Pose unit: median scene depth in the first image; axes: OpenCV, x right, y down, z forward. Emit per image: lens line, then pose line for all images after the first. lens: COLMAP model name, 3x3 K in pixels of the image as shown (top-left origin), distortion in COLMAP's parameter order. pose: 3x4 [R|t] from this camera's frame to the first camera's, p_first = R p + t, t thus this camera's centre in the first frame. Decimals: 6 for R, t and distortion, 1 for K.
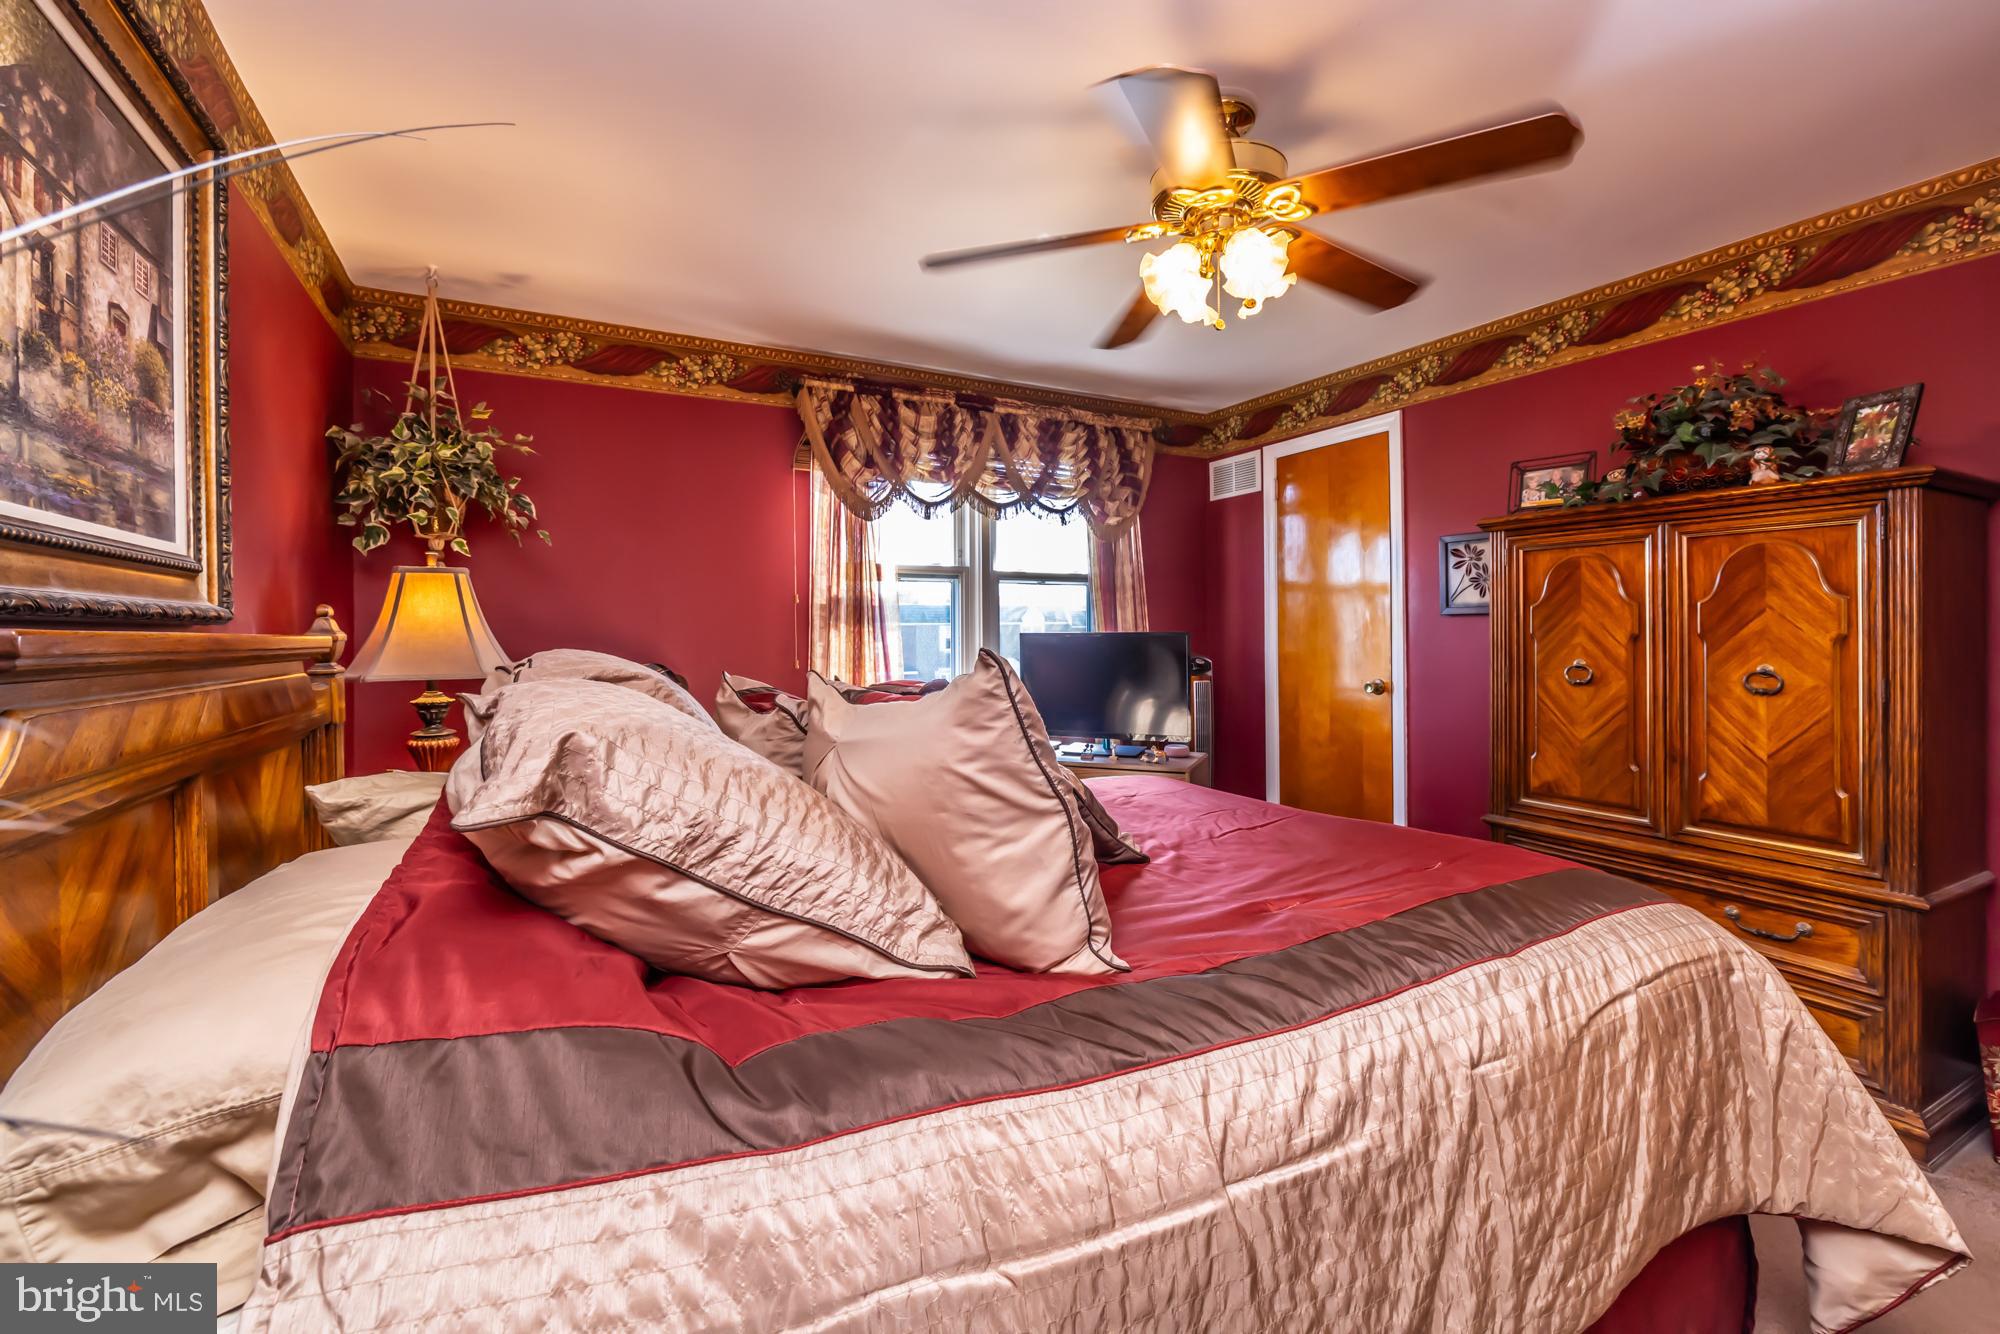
lens RADIAL K [[829.8, 0, 999.7], [0, 829.8, 648.9], [0, 0, 1]] dist [-0.001290, -0.000183]
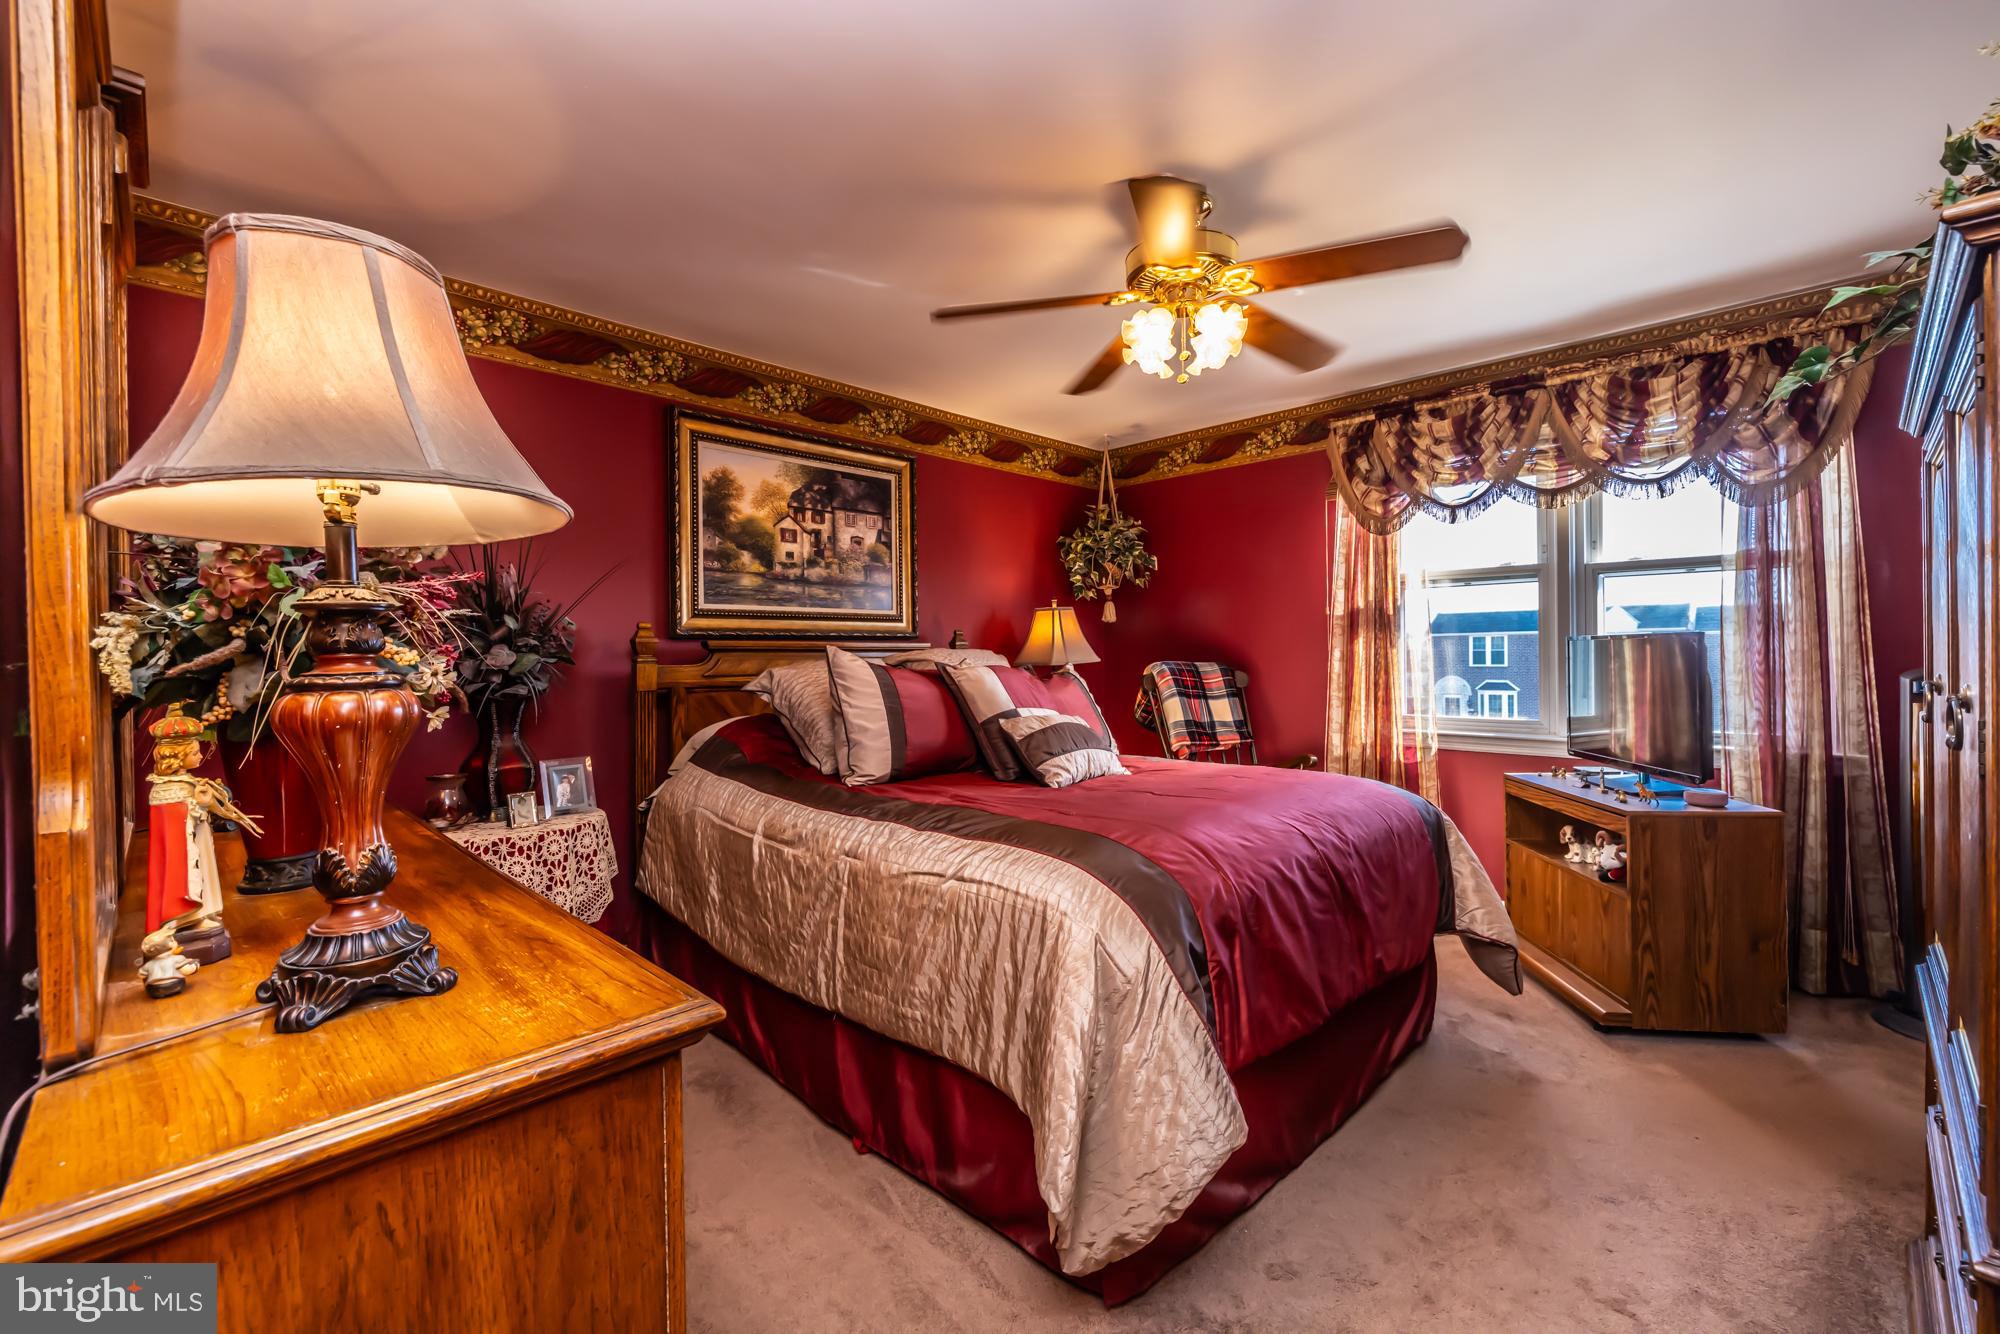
lens RADIAL K [[845.2, 0, 998.2], [0, 845.2, 646.4], [0, 0, 1]] dist [-0.002753, -0.000158]
pose [[0.290702, -0.006037, -0.956795, 0.733396], [-0.014611, 0.999835, -0.010748, 0.008123], [0.956702, 0.017104, 0.290566, 0.206484]]
